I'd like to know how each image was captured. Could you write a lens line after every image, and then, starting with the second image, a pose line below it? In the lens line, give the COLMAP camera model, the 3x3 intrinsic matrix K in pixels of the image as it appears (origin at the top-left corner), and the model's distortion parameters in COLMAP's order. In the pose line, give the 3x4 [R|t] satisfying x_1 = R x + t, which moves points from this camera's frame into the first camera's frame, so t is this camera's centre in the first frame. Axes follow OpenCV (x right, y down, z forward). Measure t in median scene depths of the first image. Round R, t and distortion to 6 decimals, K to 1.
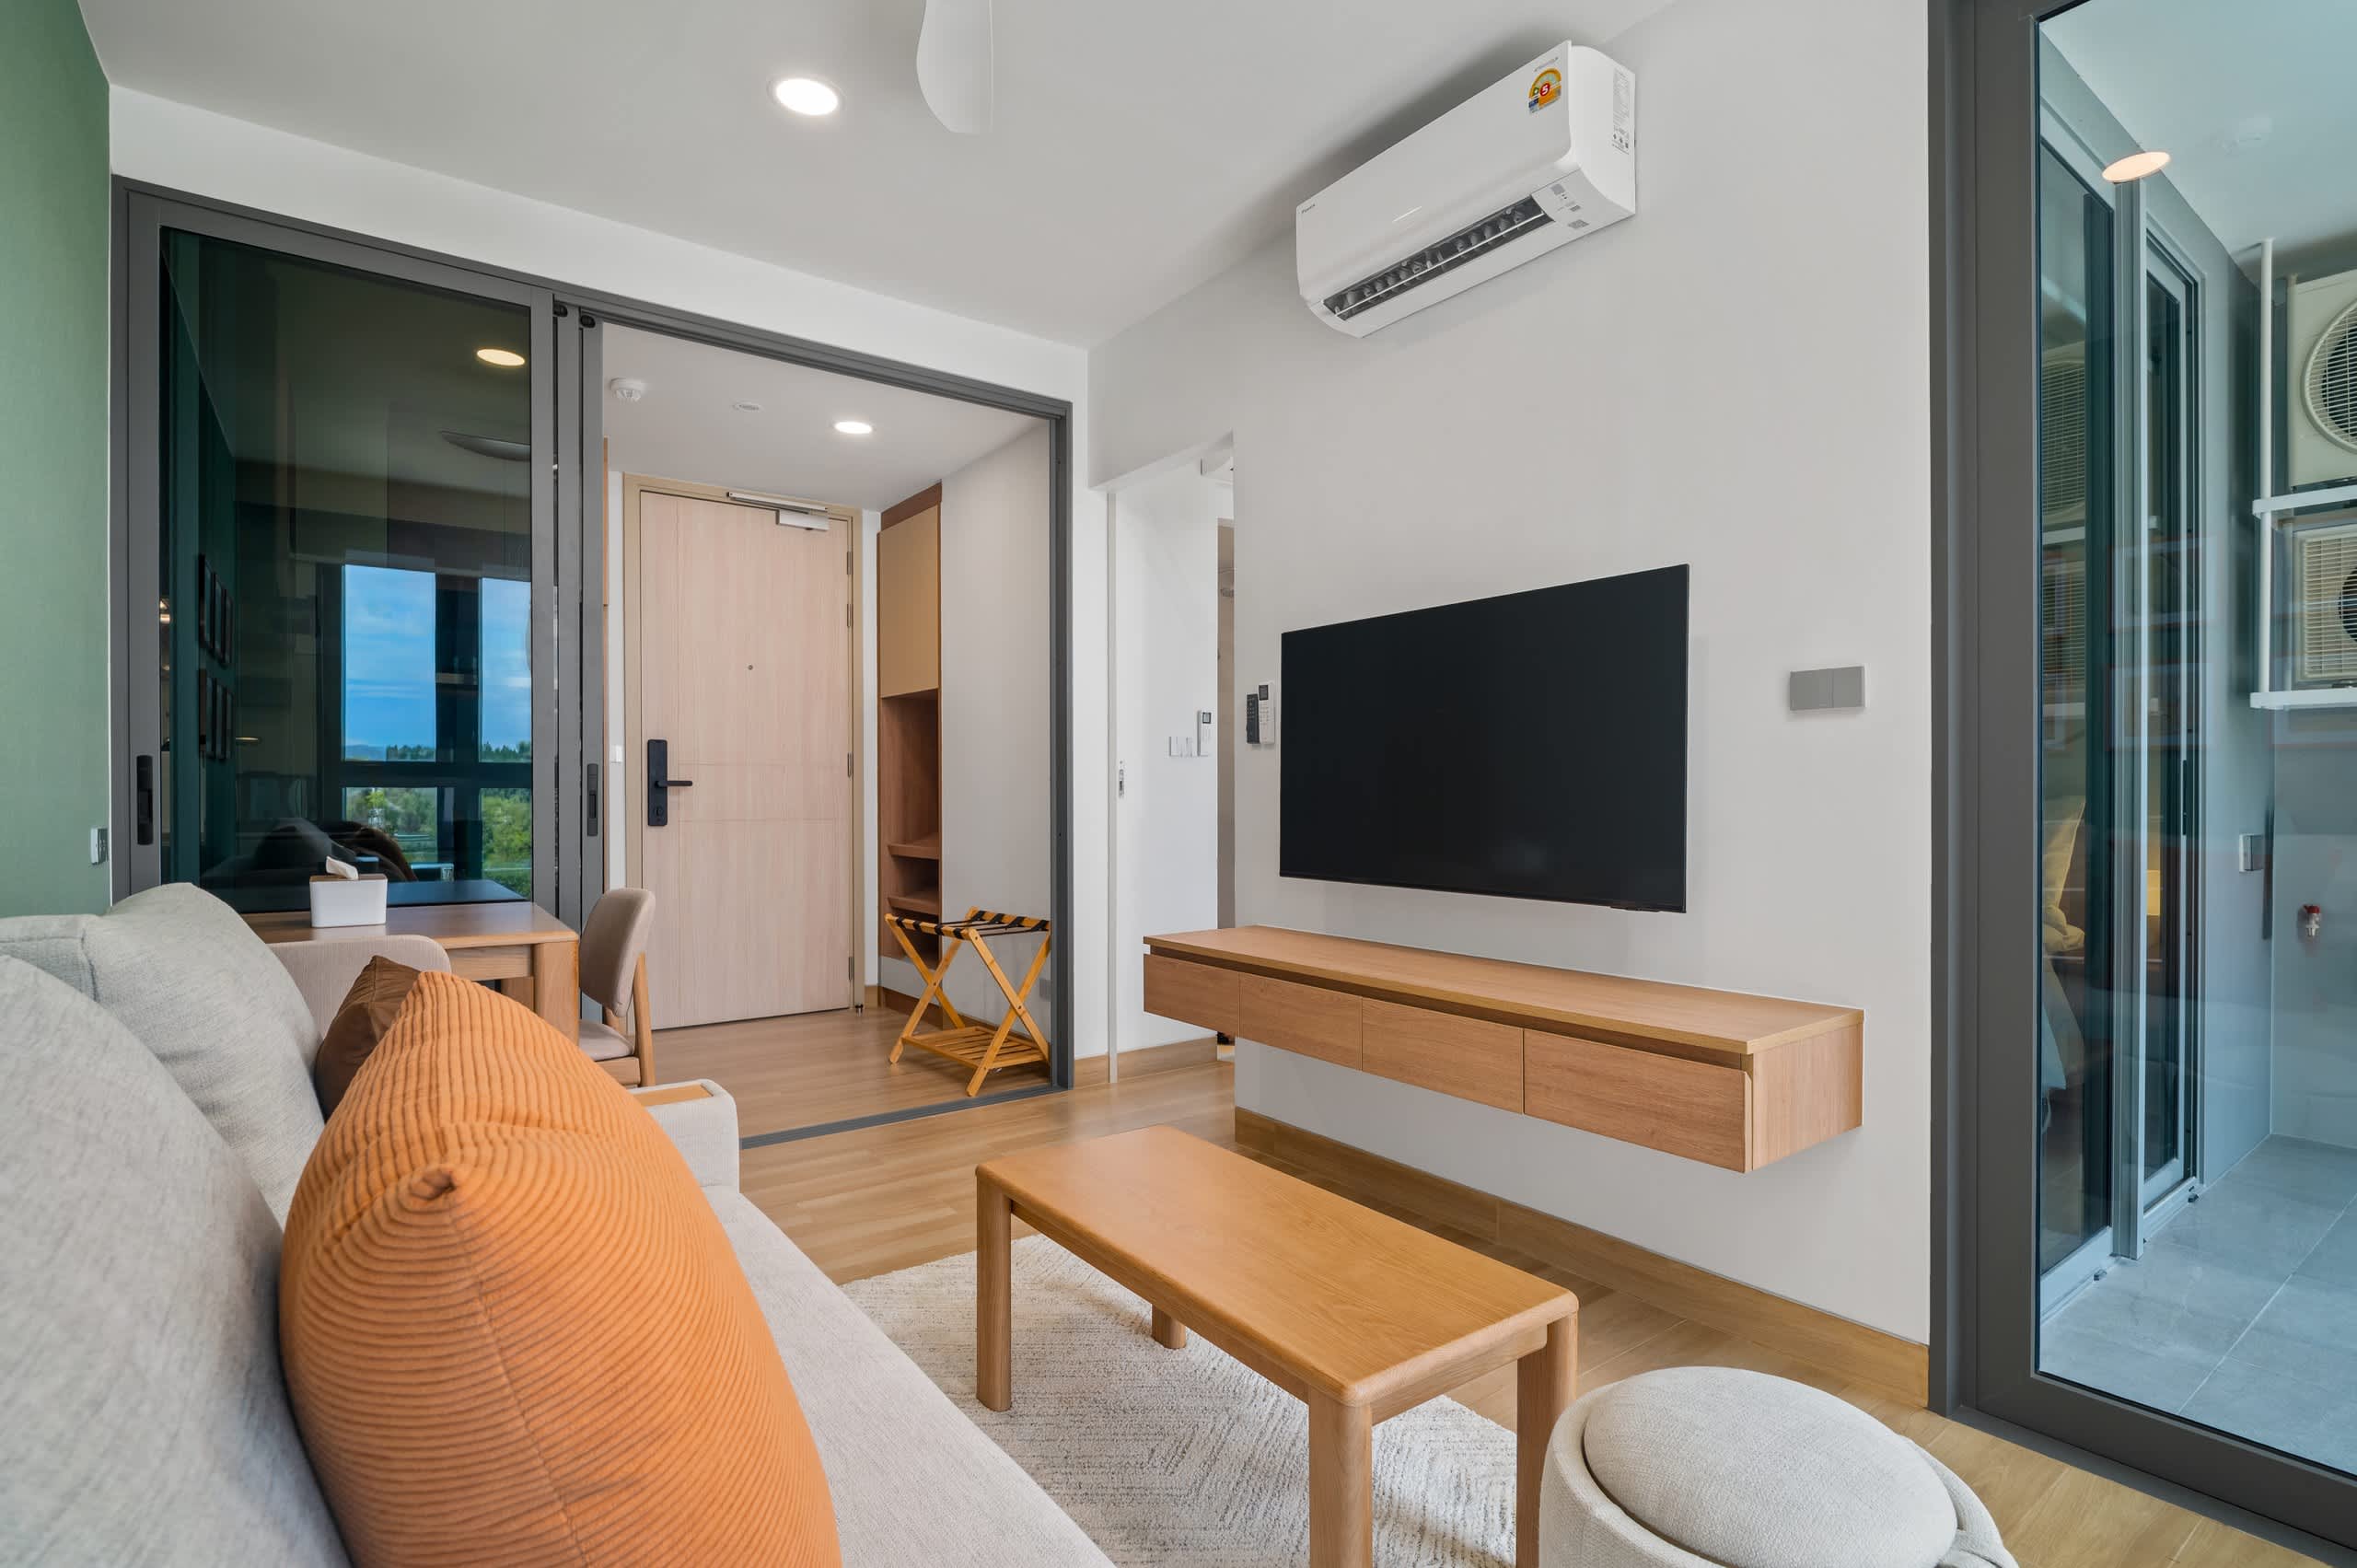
lens RADIAL K [[1127.5, 0, 1176.2], [0, 1127.5, 802.9], [0, 0, 1]] dist [0.001270, -0.007356]
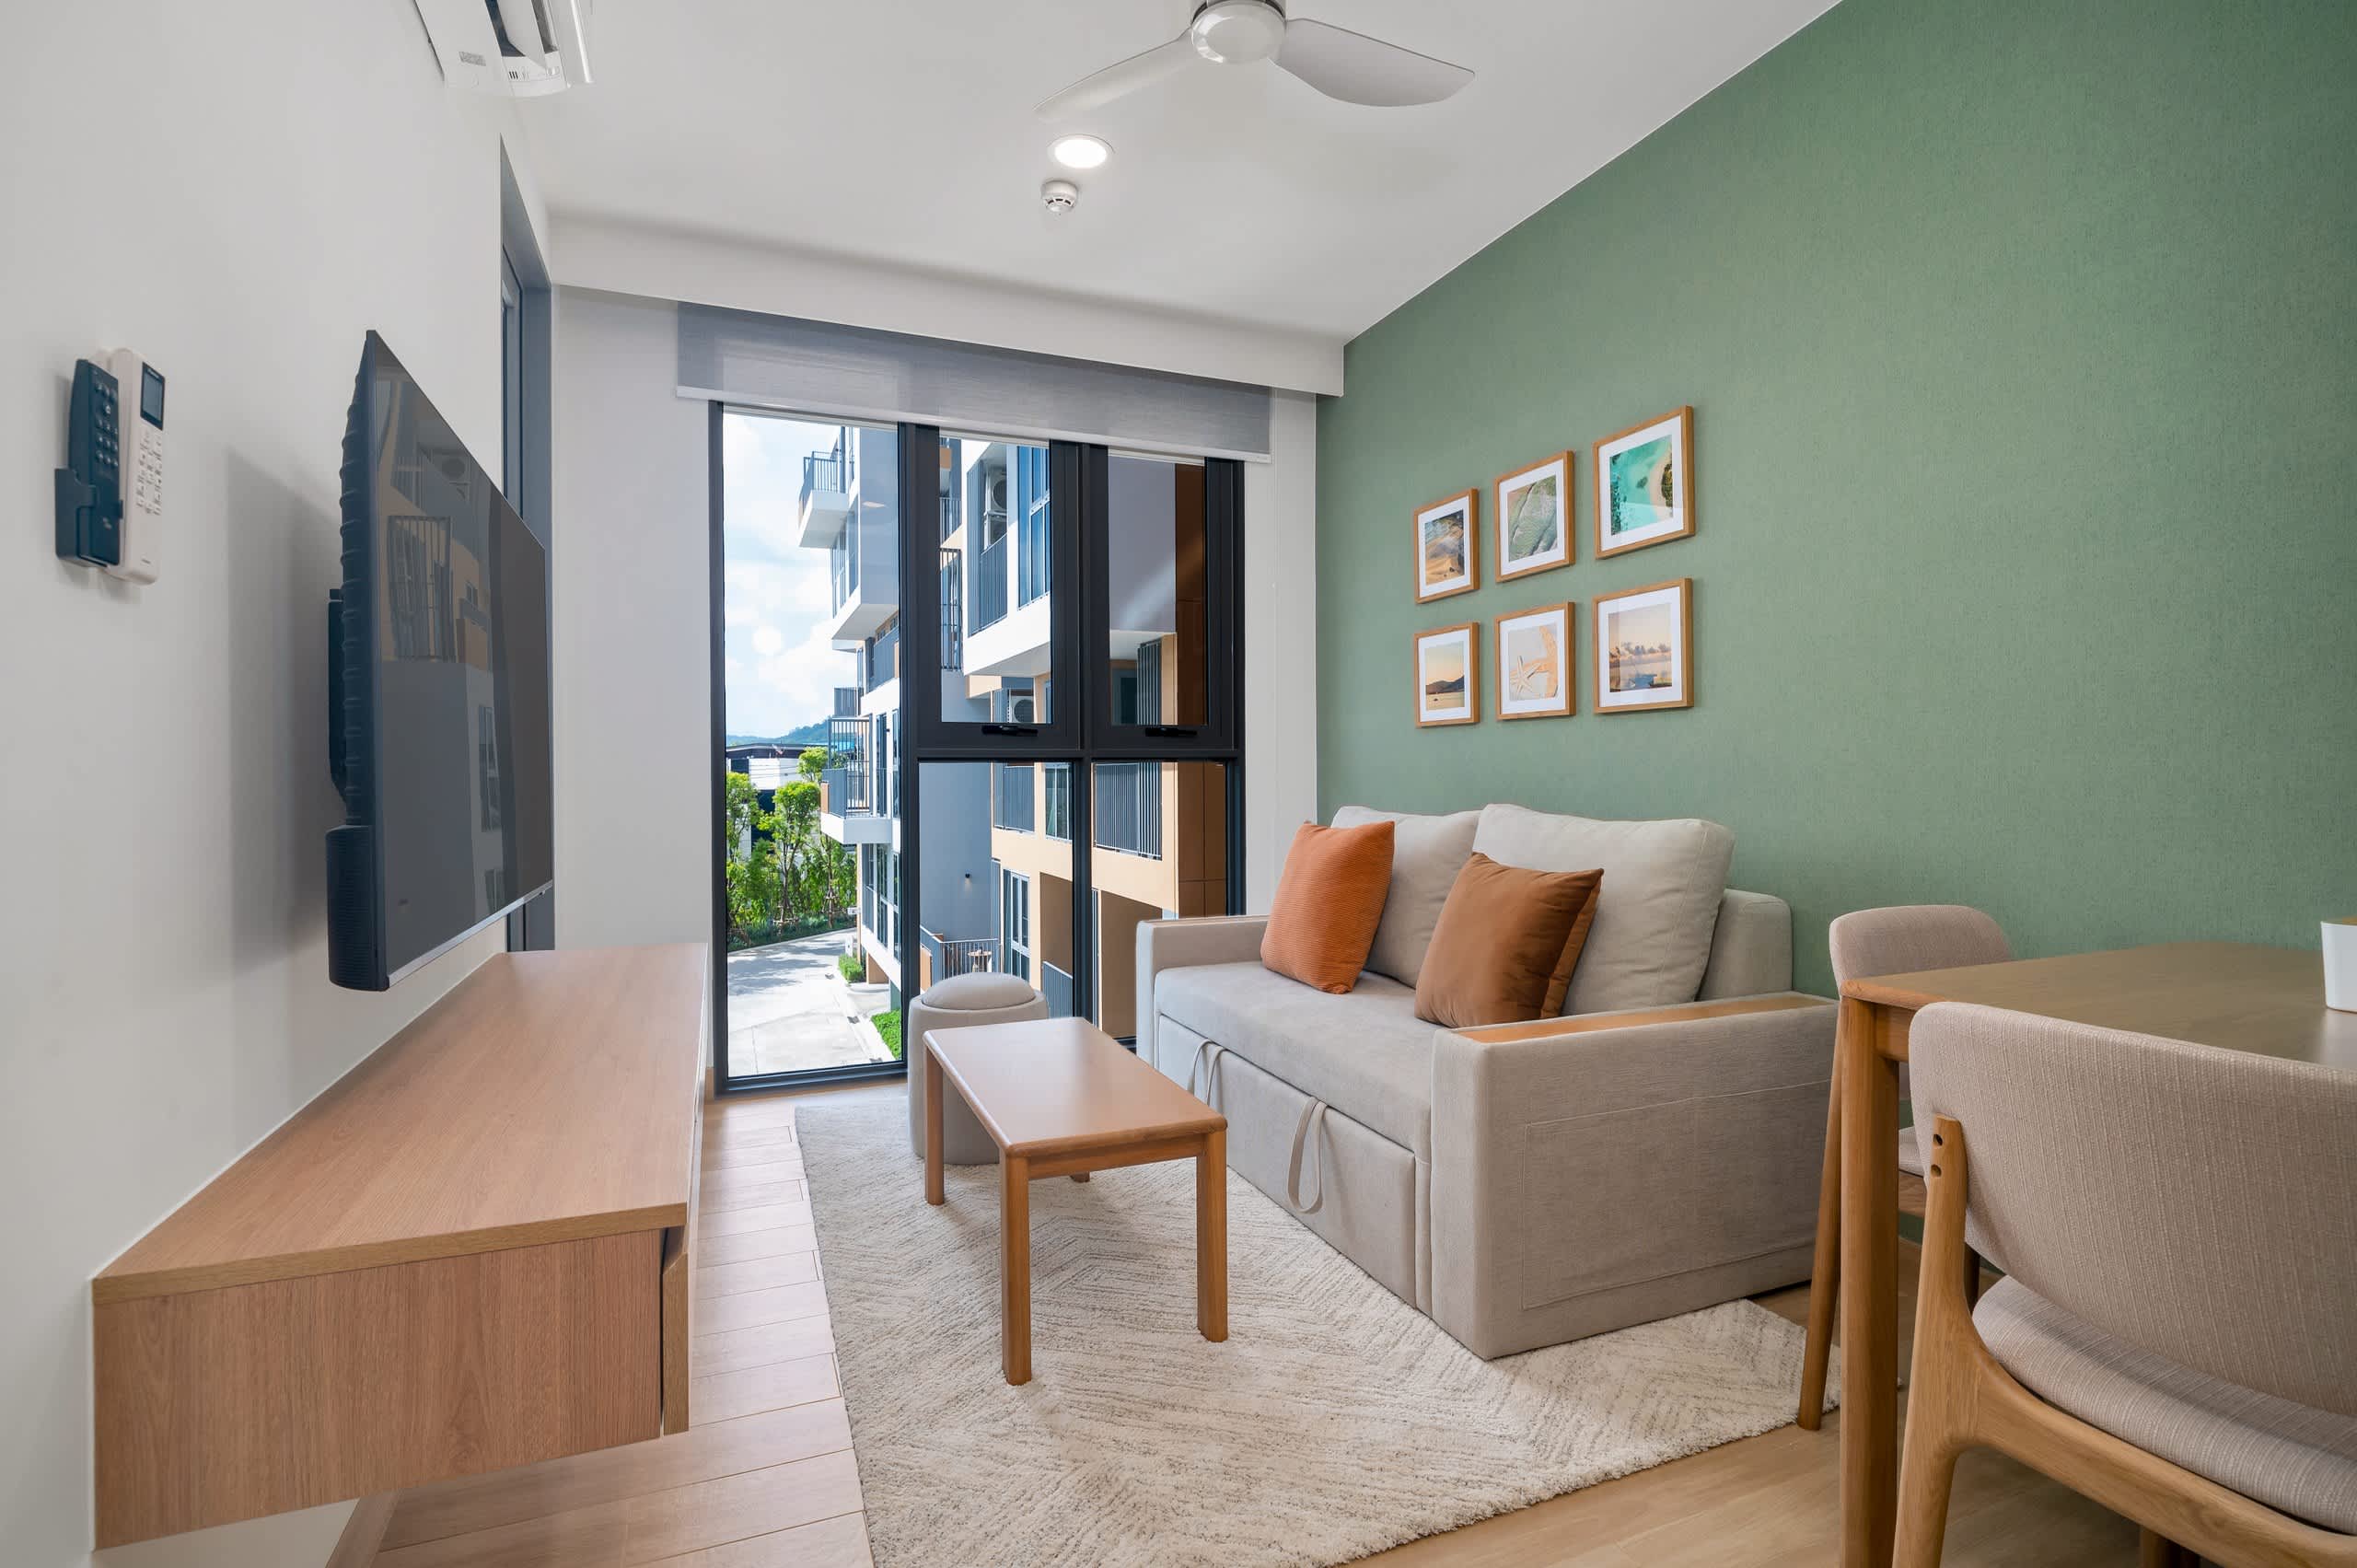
lens RADIAL K [[1111.9, 0, 1176.0], [0, 1111.9, 771.7], [0, 0, 1]] dist [-0.001467, -0.005885]
pose [[-0.969026, 0.002334, 0.246948, -0.202118], [0.003776, 0.999978, 0.005364, -0.006053], [-0.246930, 0.006130, -0.969014, 1.046353]]
